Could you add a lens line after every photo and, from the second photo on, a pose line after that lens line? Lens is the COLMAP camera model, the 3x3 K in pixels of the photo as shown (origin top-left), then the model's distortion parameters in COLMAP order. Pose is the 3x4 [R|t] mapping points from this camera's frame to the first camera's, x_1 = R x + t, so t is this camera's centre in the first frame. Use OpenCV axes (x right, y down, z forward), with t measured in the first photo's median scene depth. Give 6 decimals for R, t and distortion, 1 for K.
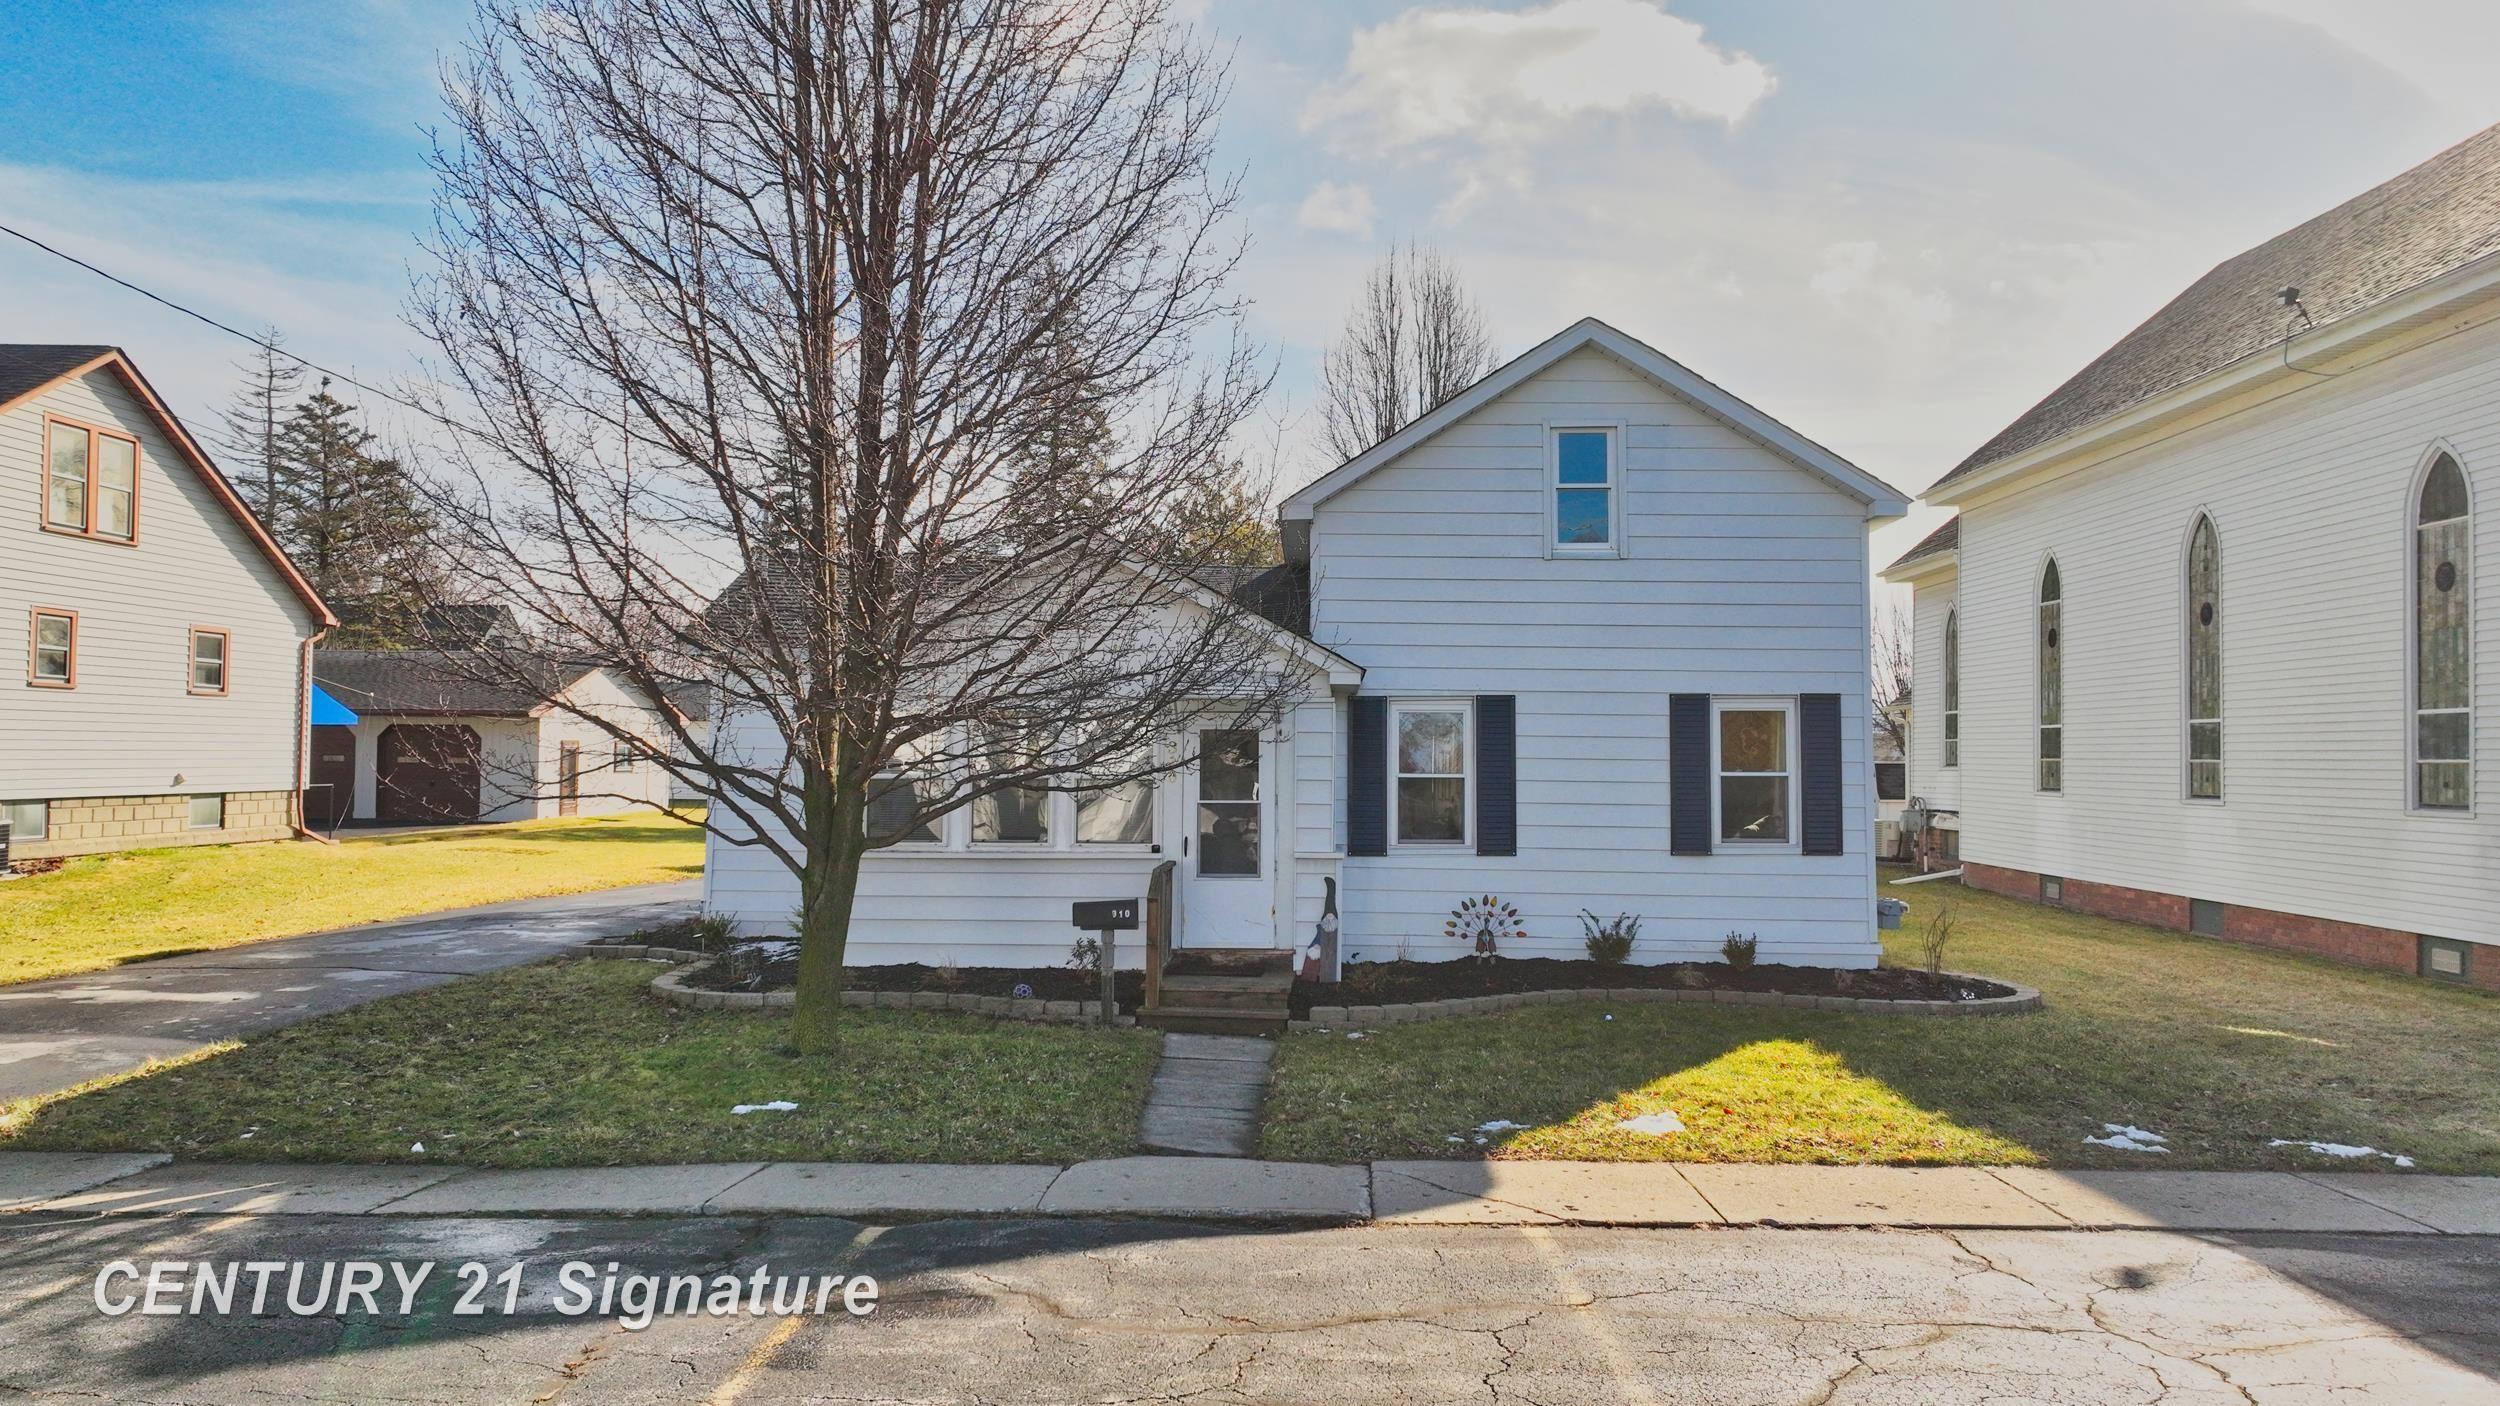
lens RADIAL K [[1780.4, 0, 1256.1], [0, 1780.4, 690.6], [0, 0, 1]] dist [0.014803, 0.000829]
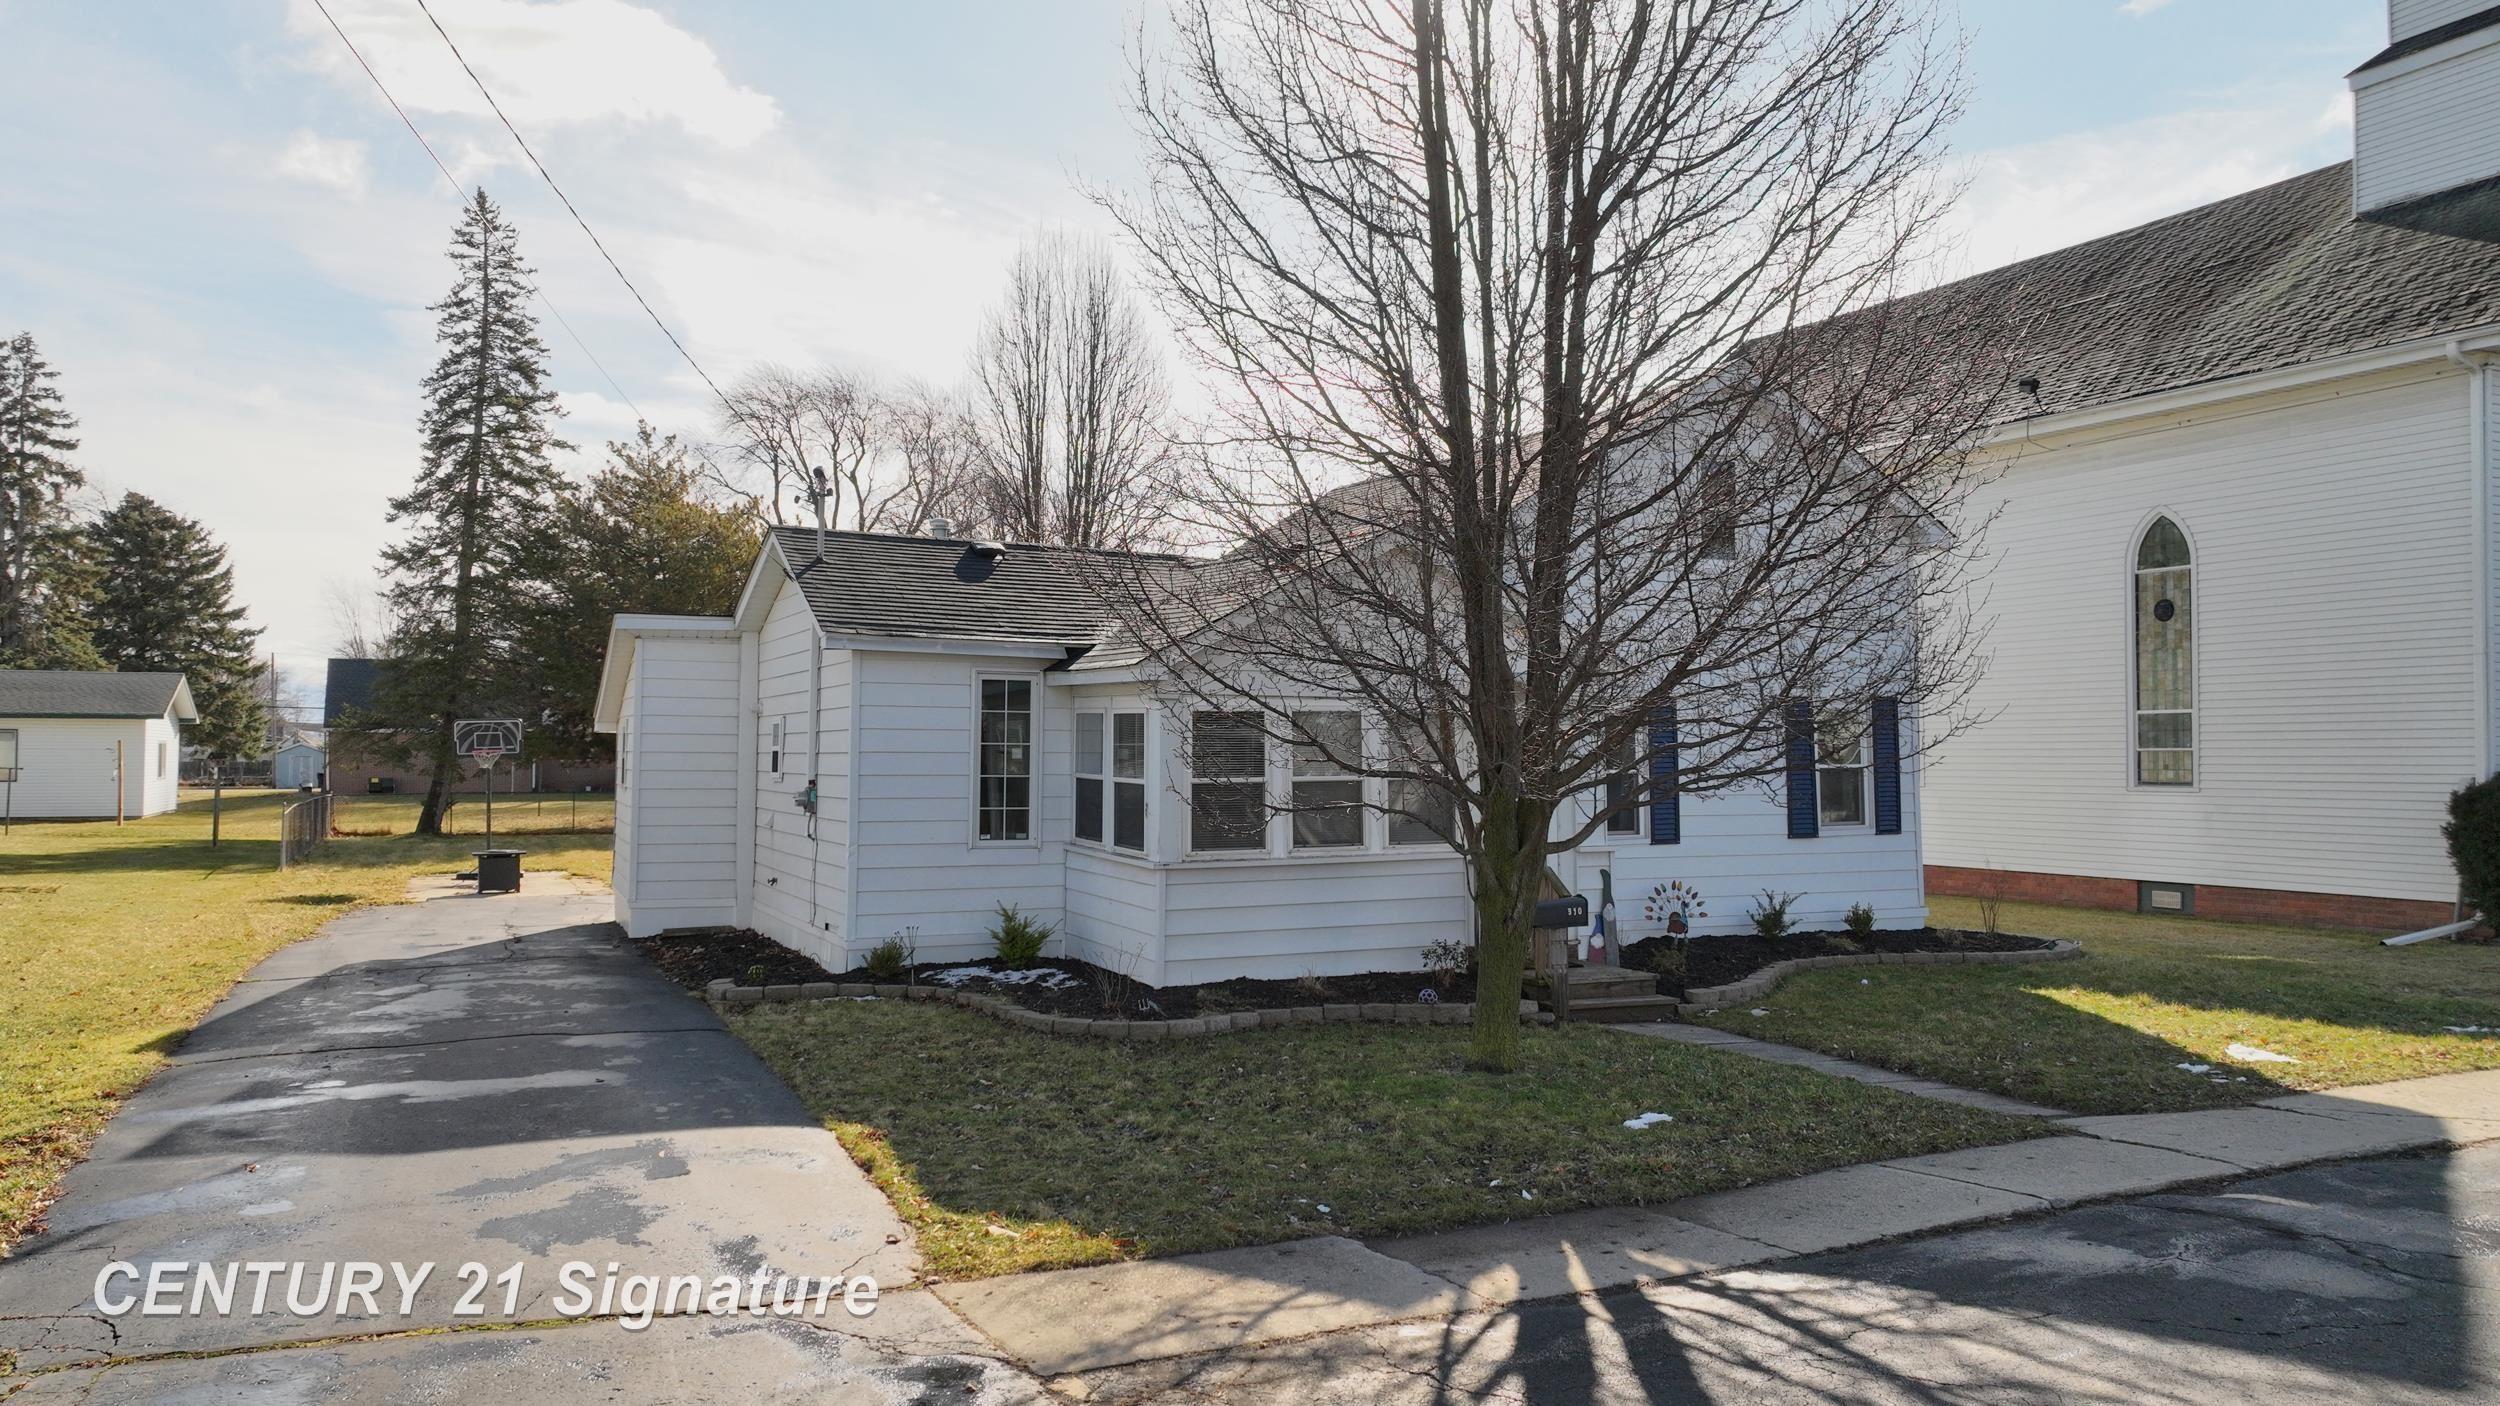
lens RADIAL K [[1780.4, 0, 1256.1], [0, 1780.4, 690.6], [0, 0, 1]] dist [0.014803, 0.000829]
pose [[0.889978, 0.004963, 0.455977, -0.590037], [-0.007220, 0.999969, 0.003207, -0.003825], [-0.455947, -0.006146, 0.889986, 0.139763]]
